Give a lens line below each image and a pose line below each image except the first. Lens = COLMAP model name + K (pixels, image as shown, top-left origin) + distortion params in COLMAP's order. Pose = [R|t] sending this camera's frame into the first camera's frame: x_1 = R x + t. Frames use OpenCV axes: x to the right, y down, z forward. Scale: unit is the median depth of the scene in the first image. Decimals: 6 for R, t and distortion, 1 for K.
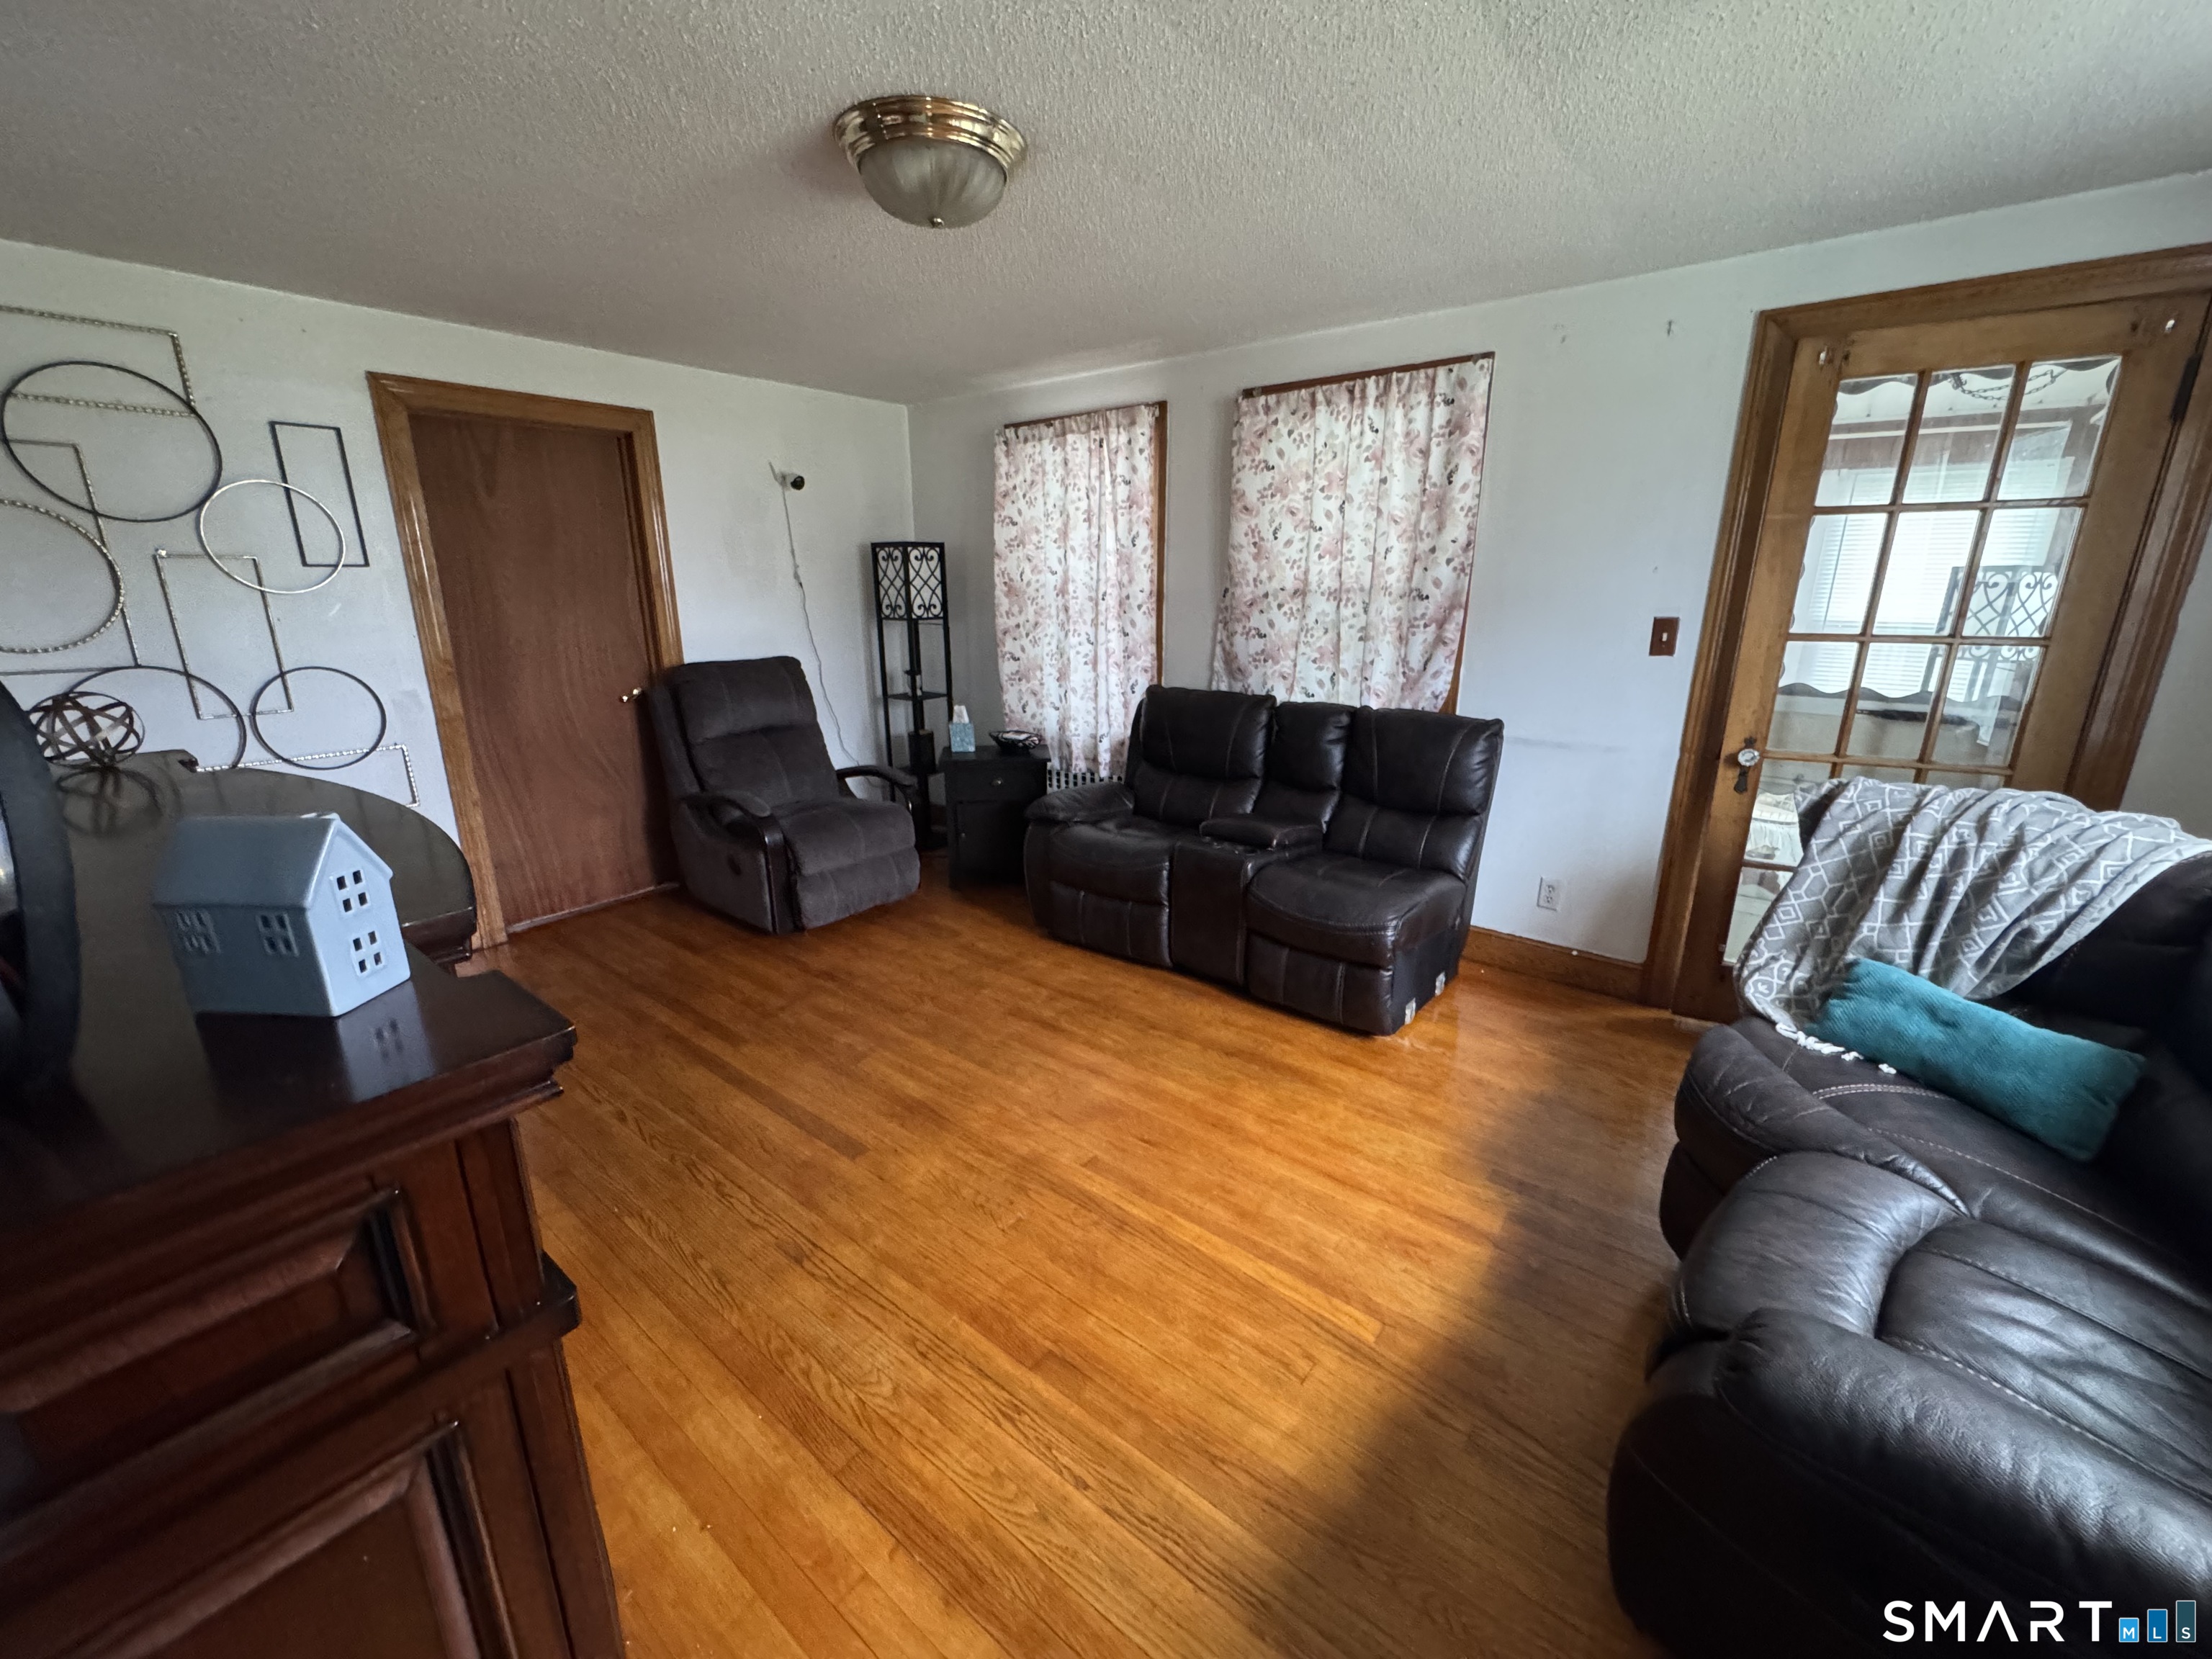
lens RADIAL K [[887.3, 0, 1106.0], [0, 887.3, 829.5], [0, 0, 1]] dist [-0.001289, 0.000207]
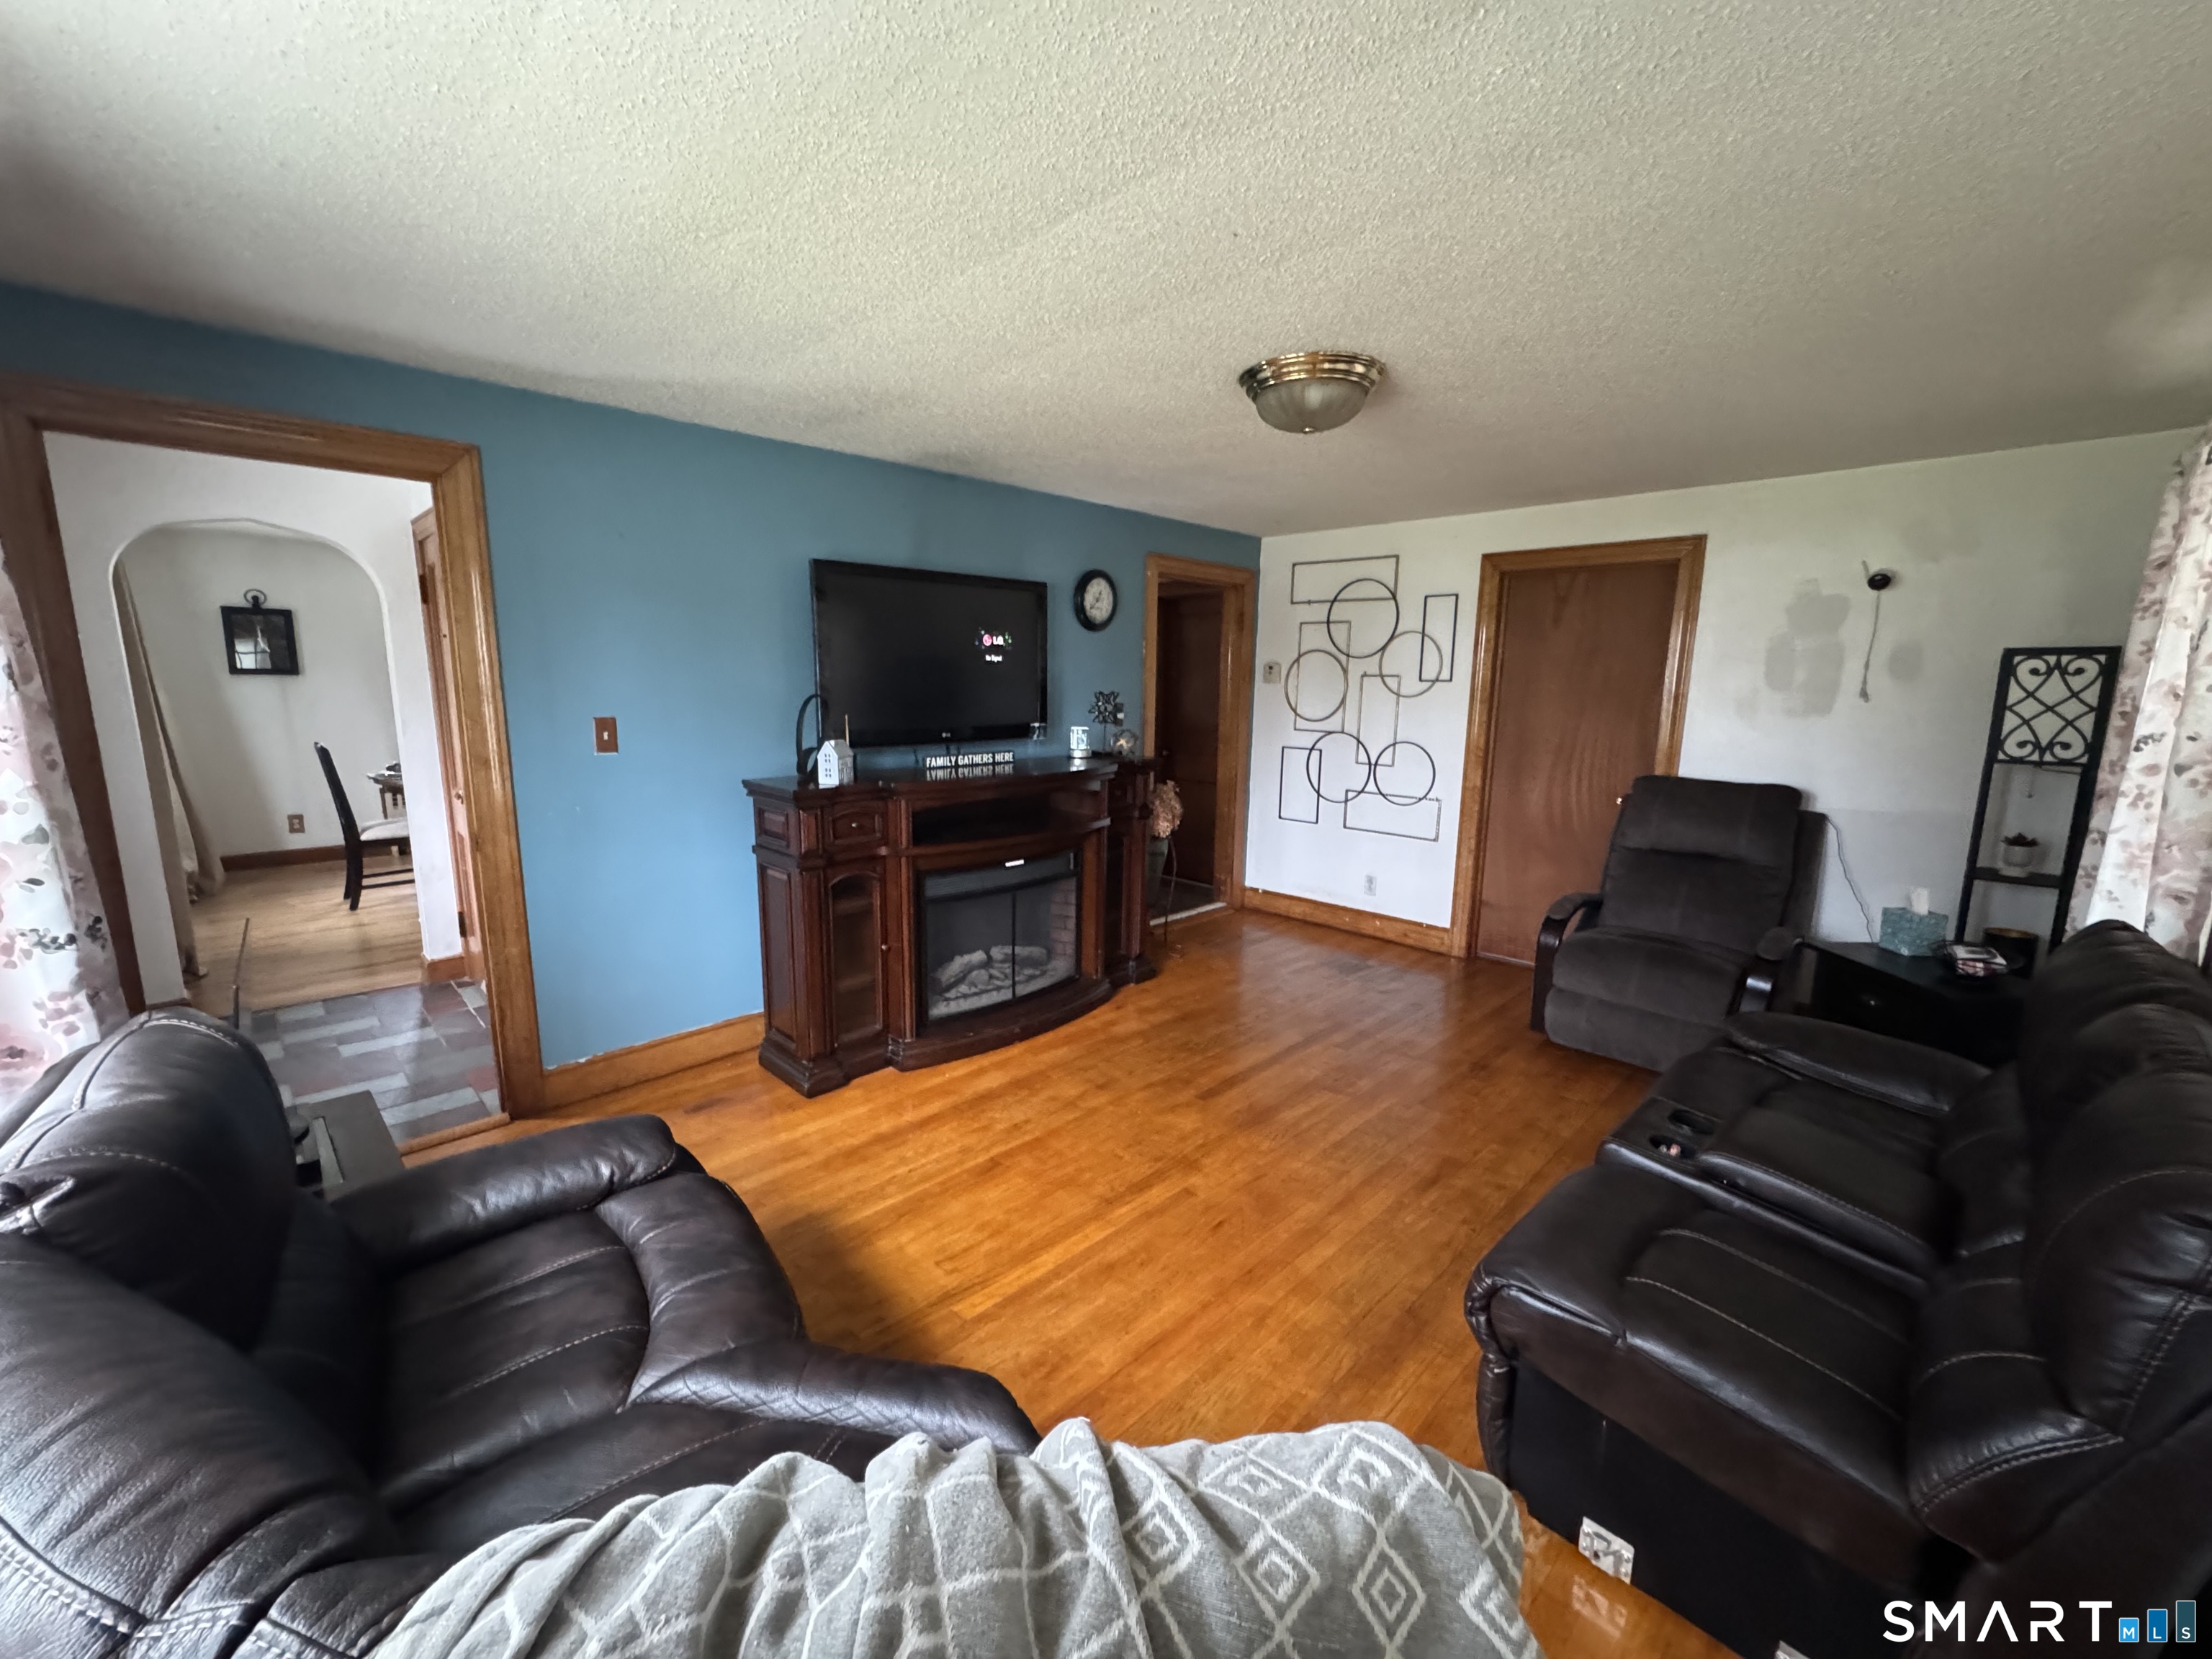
lens RADIAL K [[887.3, 0, 1106.0], [0, 887.3, 829.5], [0, 0, 1]] dist [-0.001289, 0.000207]
pose [[-0.111157, 0.171056, -0.978971, 0.867941], [-0.277999, 0.940397, 0.195882, -0.220176], [0.954128, 0.293926, -0.056979, 0.684468]]
